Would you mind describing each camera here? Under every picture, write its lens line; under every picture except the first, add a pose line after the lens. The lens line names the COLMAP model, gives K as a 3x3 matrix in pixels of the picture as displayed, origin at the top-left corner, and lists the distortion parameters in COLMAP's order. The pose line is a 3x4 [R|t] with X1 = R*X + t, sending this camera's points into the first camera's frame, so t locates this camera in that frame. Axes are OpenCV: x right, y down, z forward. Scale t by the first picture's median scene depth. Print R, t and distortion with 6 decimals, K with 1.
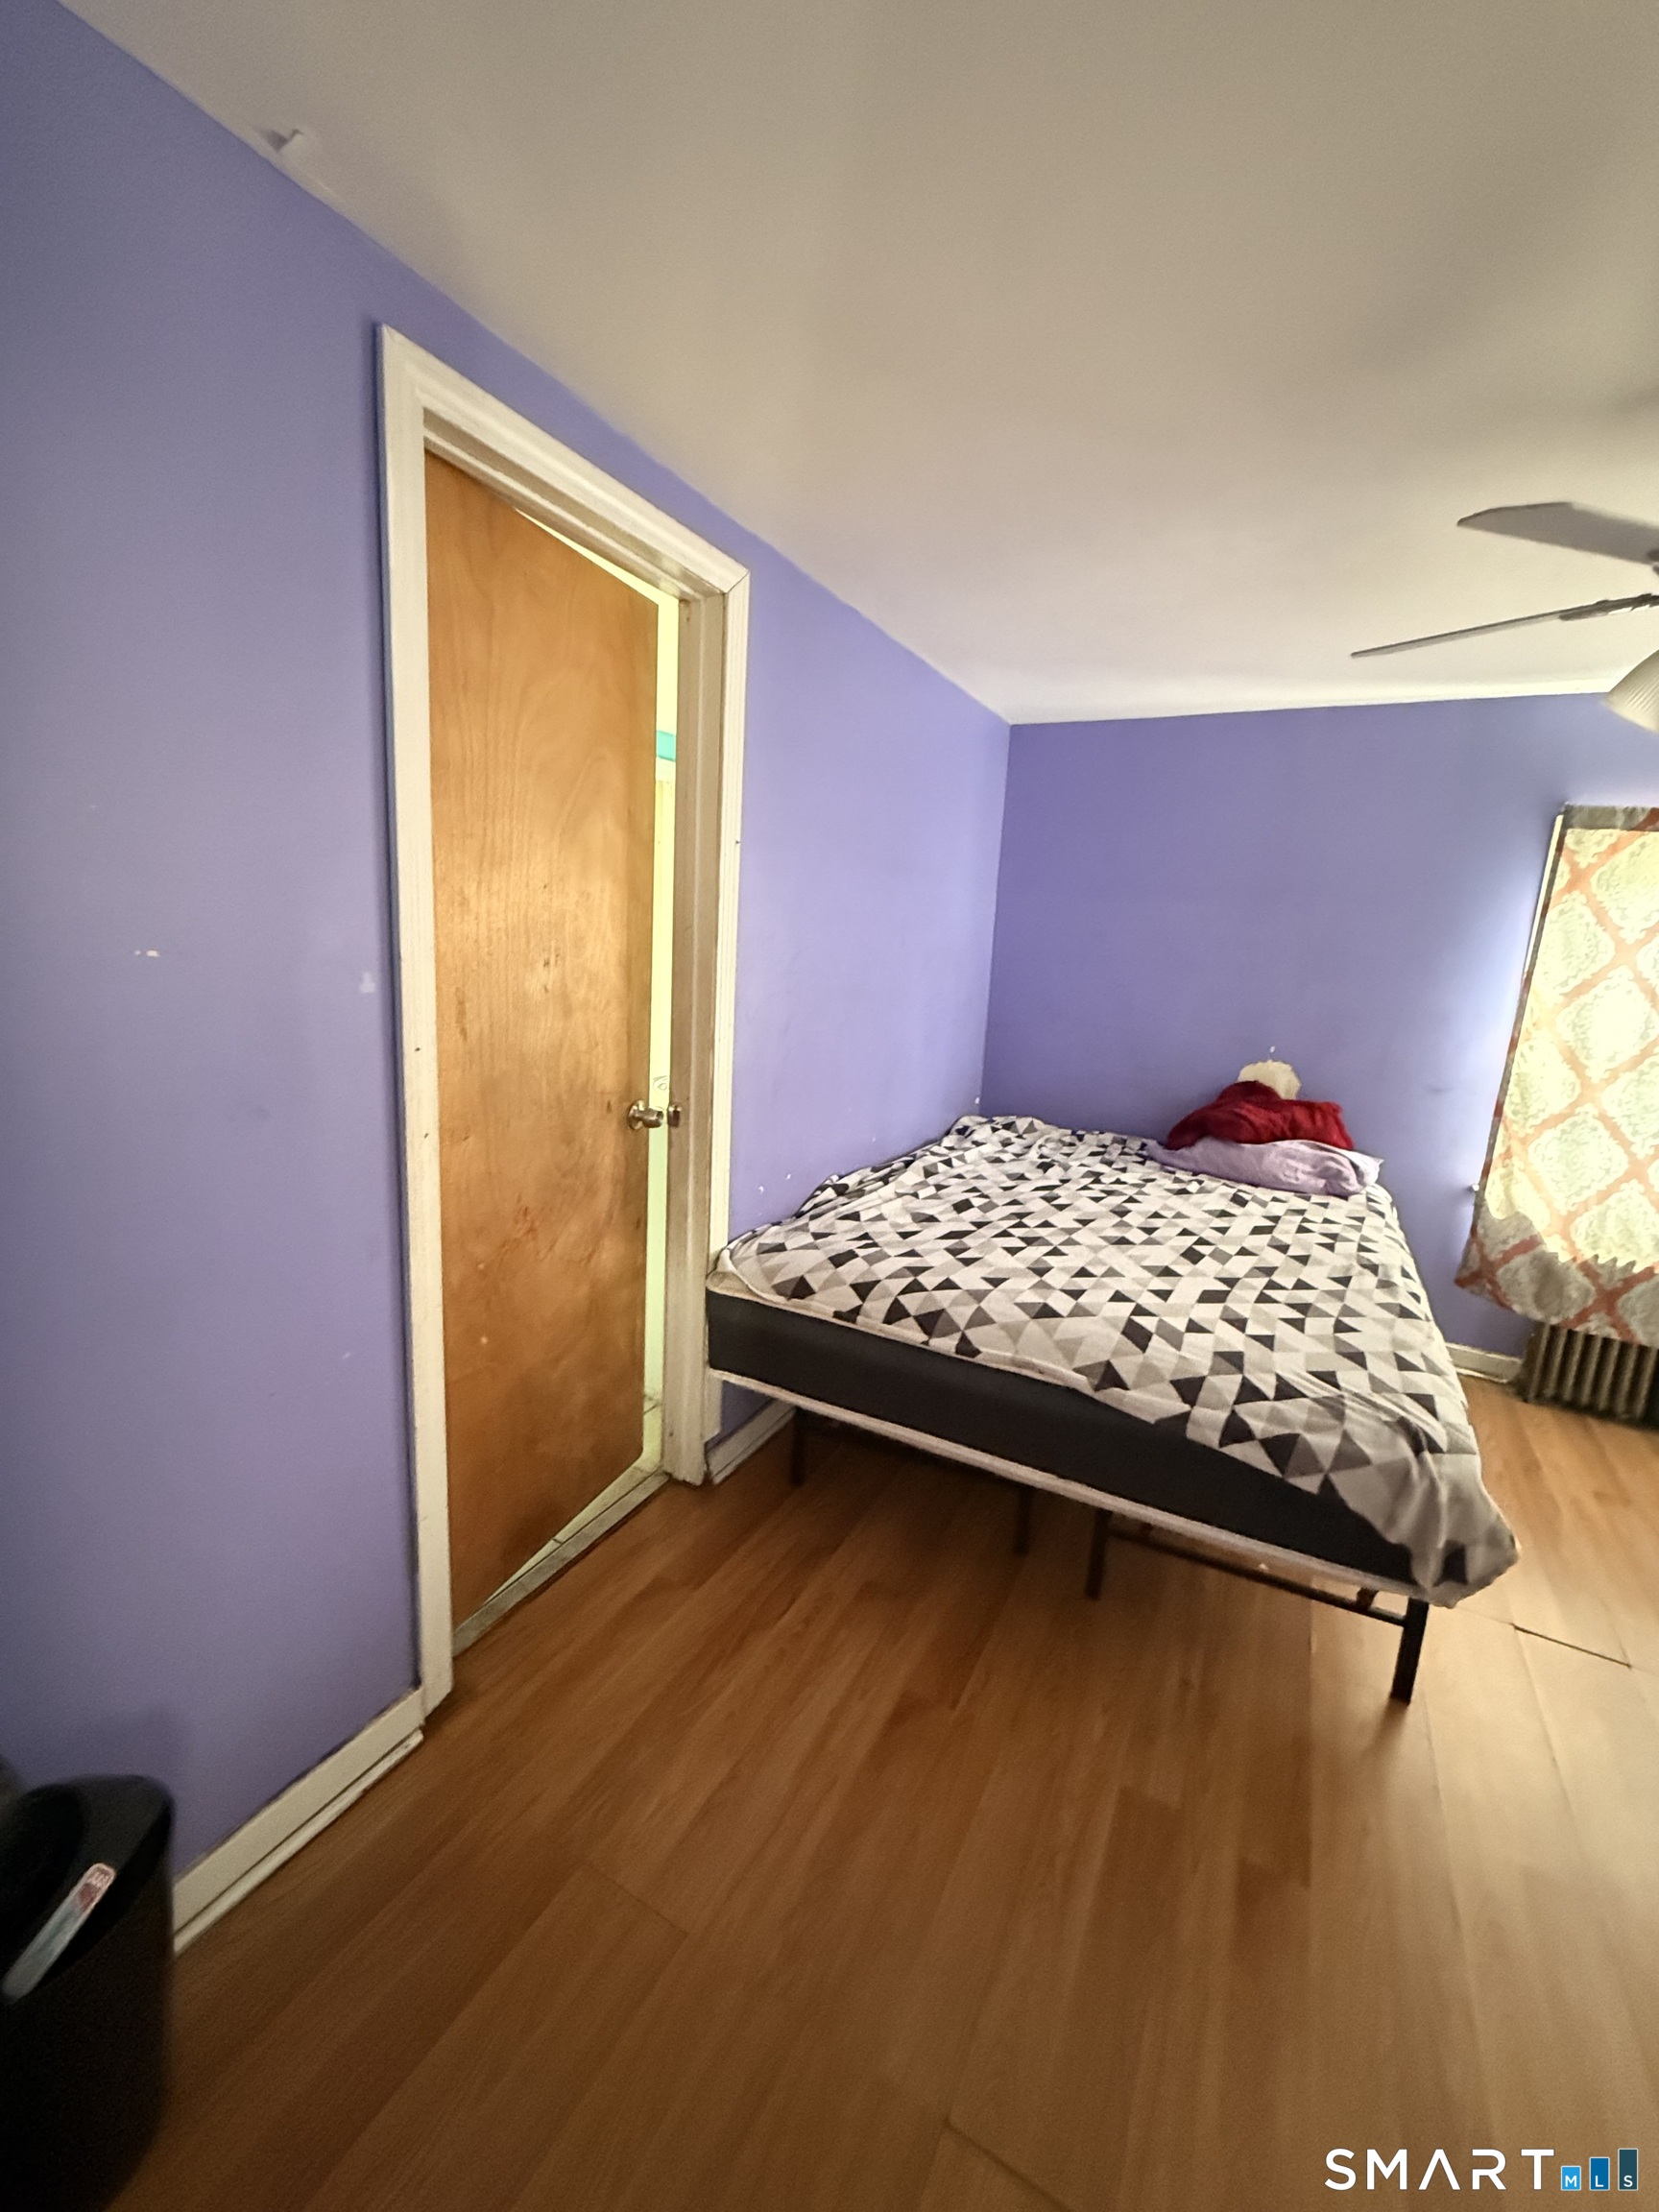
lens RADIAL K [[882.6, 0, 833.7], [0, 882.6, 1102.6], [0, 0, 1]] dist [0.002484, 0.000038]
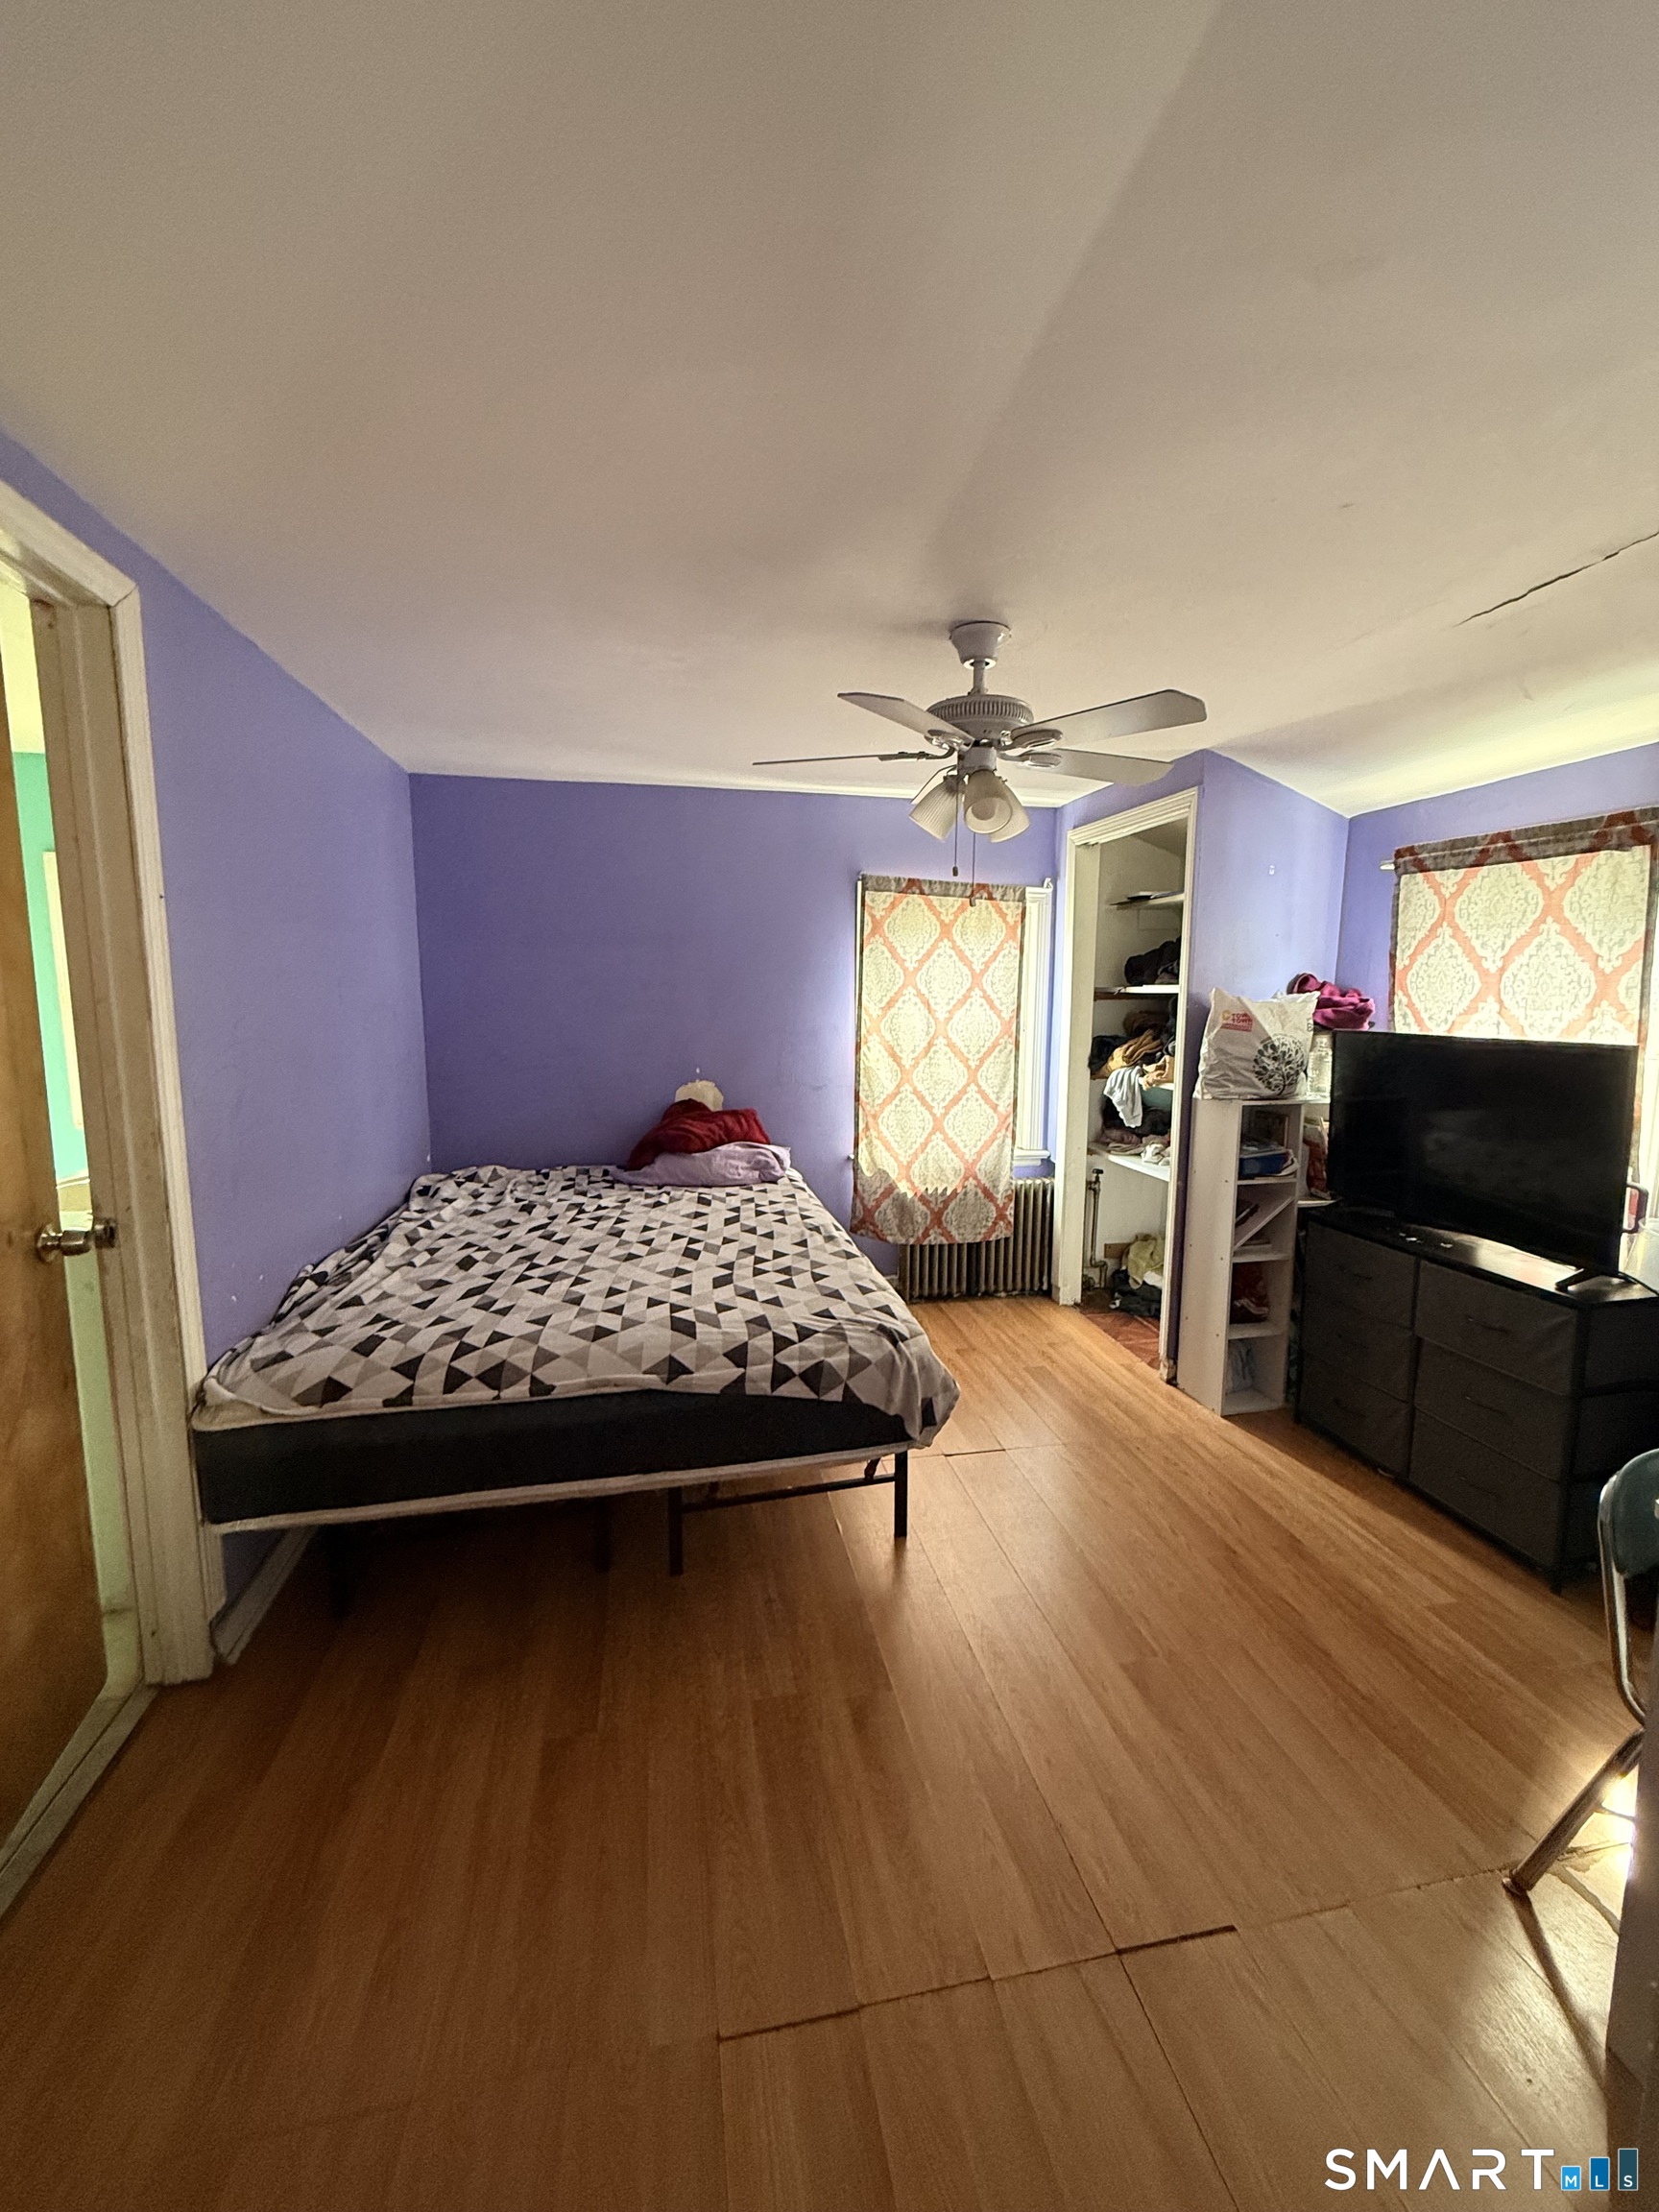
lens RADIAL K [[882.6, 0, 829.2], [0, 882.6, 1106.0], [0, 0, 1]] dist [0.002484, 0.000038]
pose [[0.773886, -0.134891, 0.618793, -0.150047], [0.158591, 0.987200, 0.016861, -0.008917], [-0.613148, 0.085086, 0.785373, -0.036436]]
